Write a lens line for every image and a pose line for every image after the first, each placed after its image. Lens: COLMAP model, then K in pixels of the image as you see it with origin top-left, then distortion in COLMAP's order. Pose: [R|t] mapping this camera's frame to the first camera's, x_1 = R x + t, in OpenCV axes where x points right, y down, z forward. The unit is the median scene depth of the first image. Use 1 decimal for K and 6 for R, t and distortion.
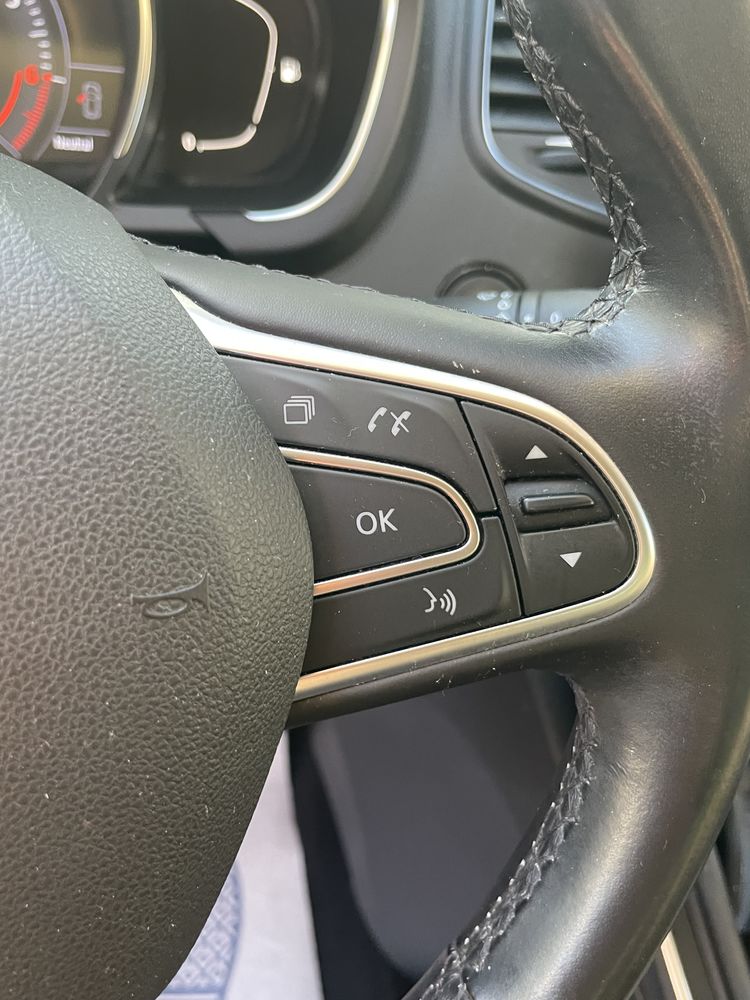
lens RADIAL K [[871.7, 0, 381.2], [0, 871.7, 503.7], [0, 0, 1]] dist [0.094369, -0.141421]
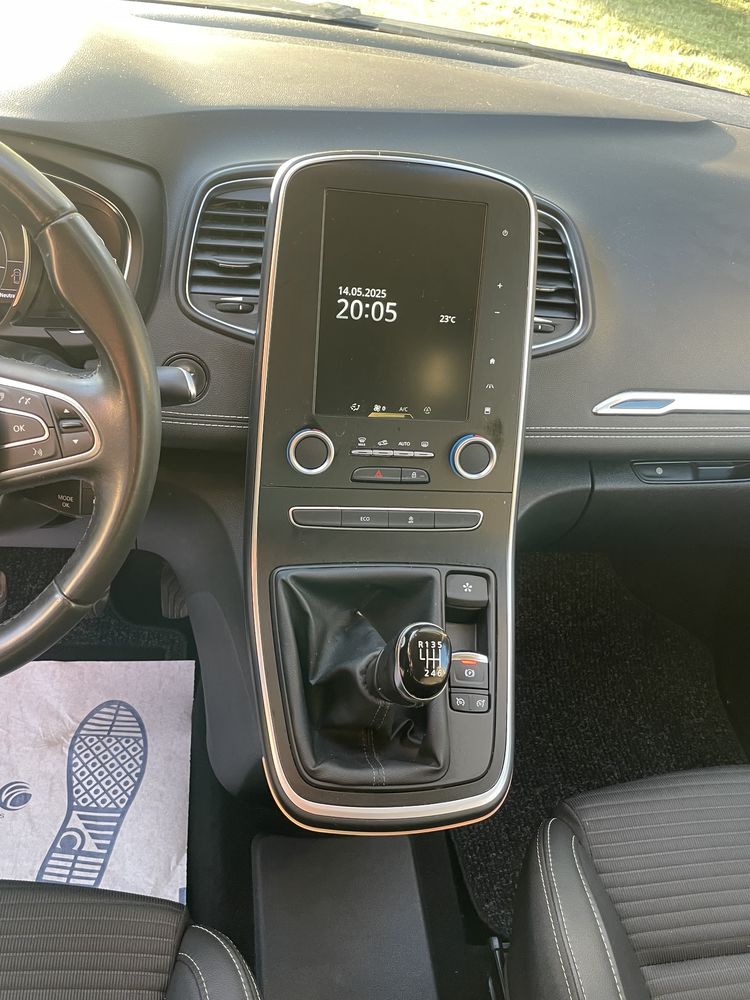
lens RADIAL K [[872.2, 0, 342.2], [0, 872.2, 493.1], [0, 0, 1]] dist [0.071522, -0.009336]
pose [[0.990826, 0.031633, -0.131388, 1.737782], [-0.042272, 0.995979, -0.078990, 0.499947], [0.128361, 0.083820, 0.988179, -2.307645]]
